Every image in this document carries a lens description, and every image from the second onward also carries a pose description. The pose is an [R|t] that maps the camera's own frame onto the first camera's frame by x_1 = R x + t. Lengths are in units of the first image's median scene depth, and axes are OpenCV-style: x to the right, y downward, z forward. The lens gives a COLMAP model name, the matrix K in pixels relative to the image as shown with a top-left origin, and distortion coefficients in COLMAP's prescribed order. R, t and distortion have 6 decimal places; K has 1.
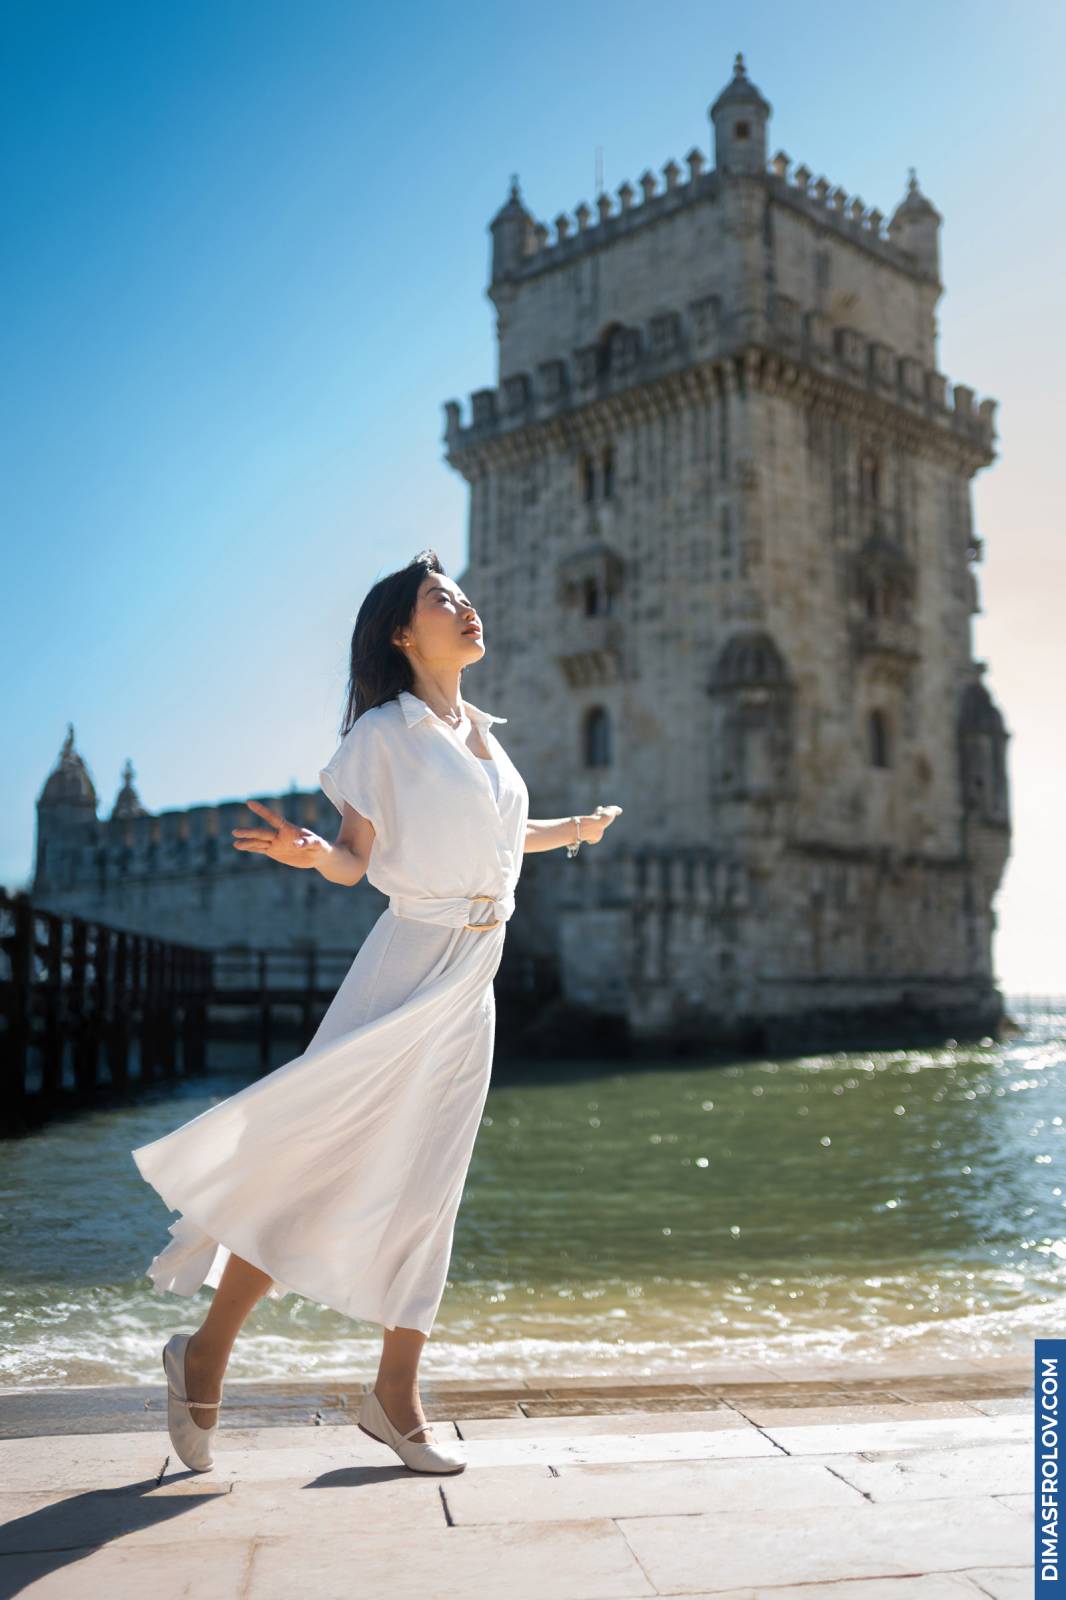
lens RADIAL K [[1593.8, 0, 601.7], [0, 1593.8, 758.2], [0, 0, 1]] dist [-0.007882, 0.003644]
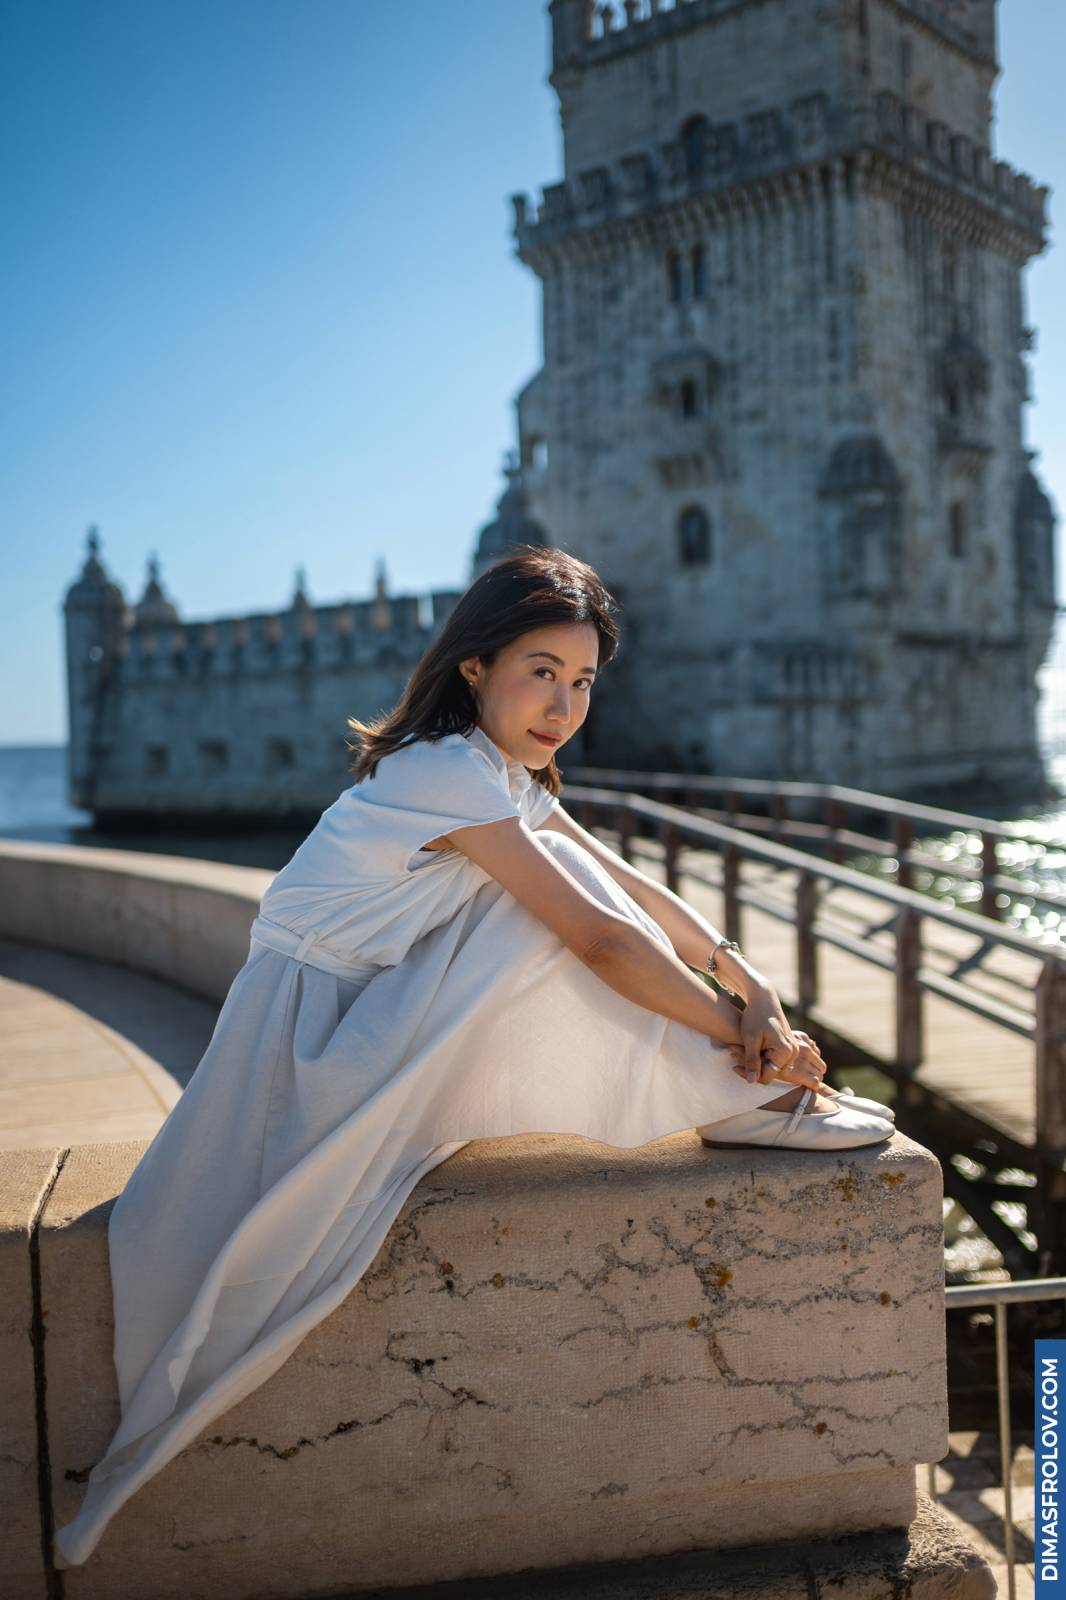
lens RADIAL K [[1574.4, 0, 533.0], [0, 1574.4, 800.0], [0, 0, 1]] dist [-0.010278, 0.002119]
pose [[0.997561, -0.035592, 0.060051, -0.178569], [0.023940, 0.982514, 0.184641, -0.036070], [-0.065573, -0.182753, 0.980970, -0.045320]]
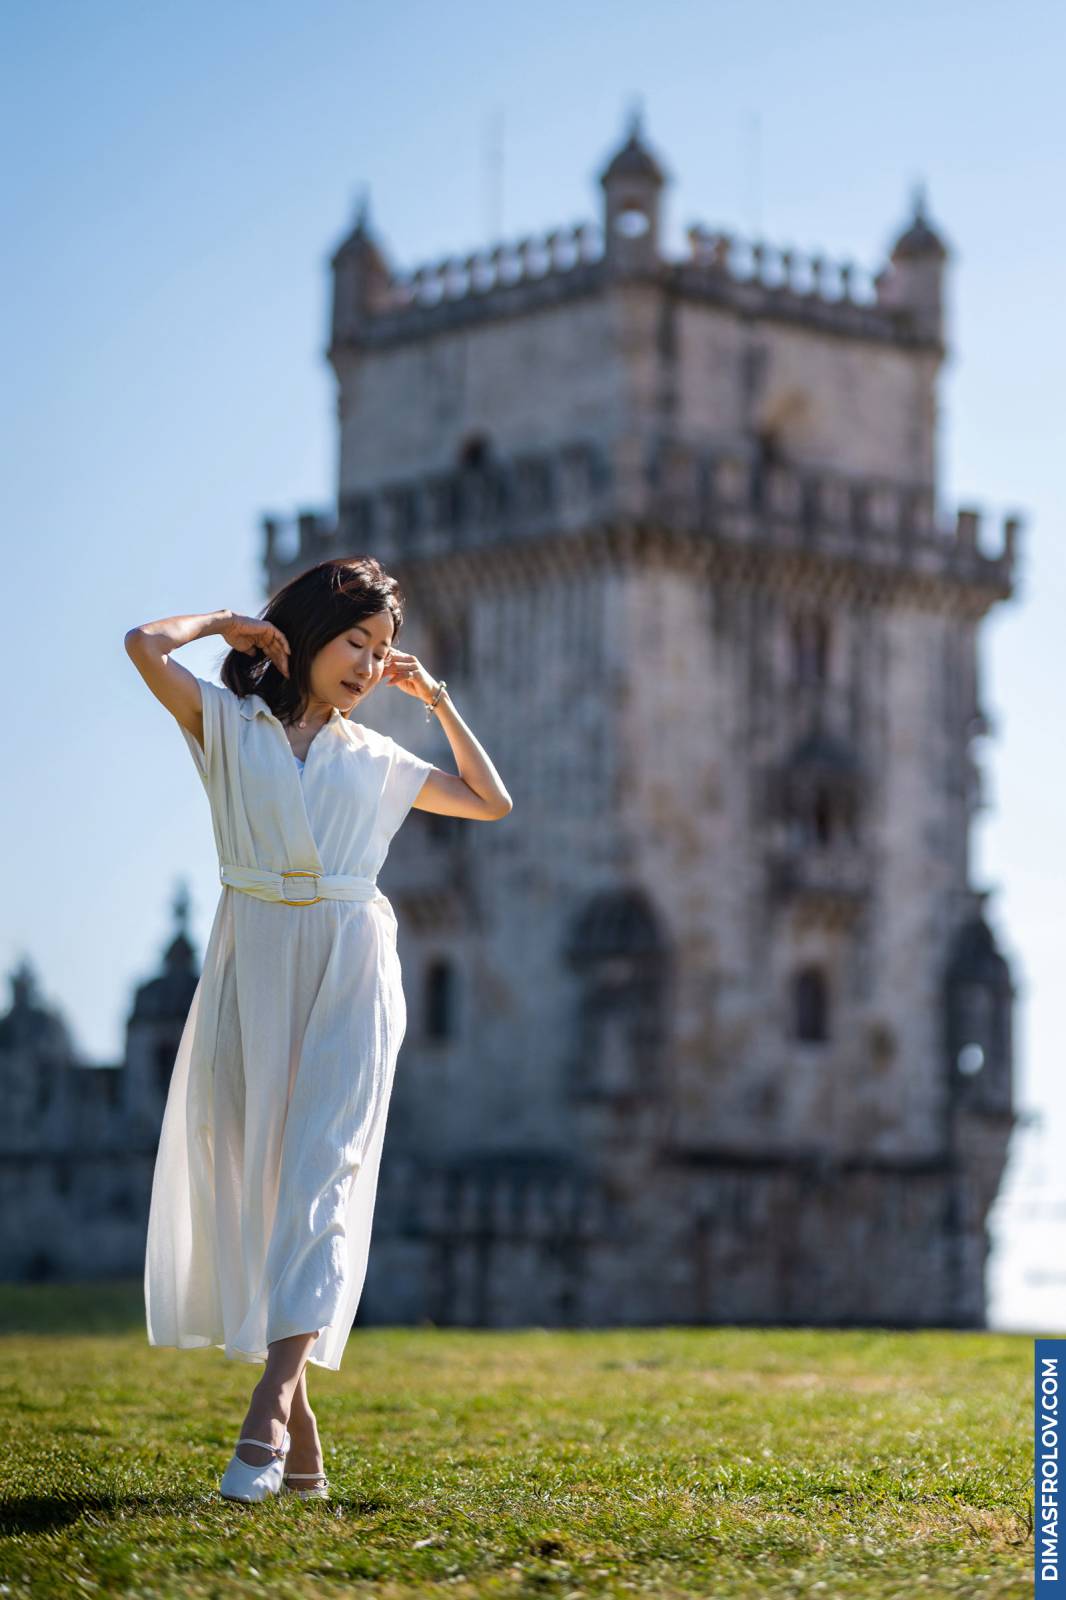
lens RADIAL K [[3898.9, 0, 598.7], [0, 3898.9, 742.2], [0, 0, 1]] dist [0.070701, 0.153208]
pose [[0.998231, 0.006887, -0.059051, 0.182649], [-0.006473, 0.999953, 0.007206, -0.151109], [0.059098, -0.006811, 0.998229, -0.866434]]
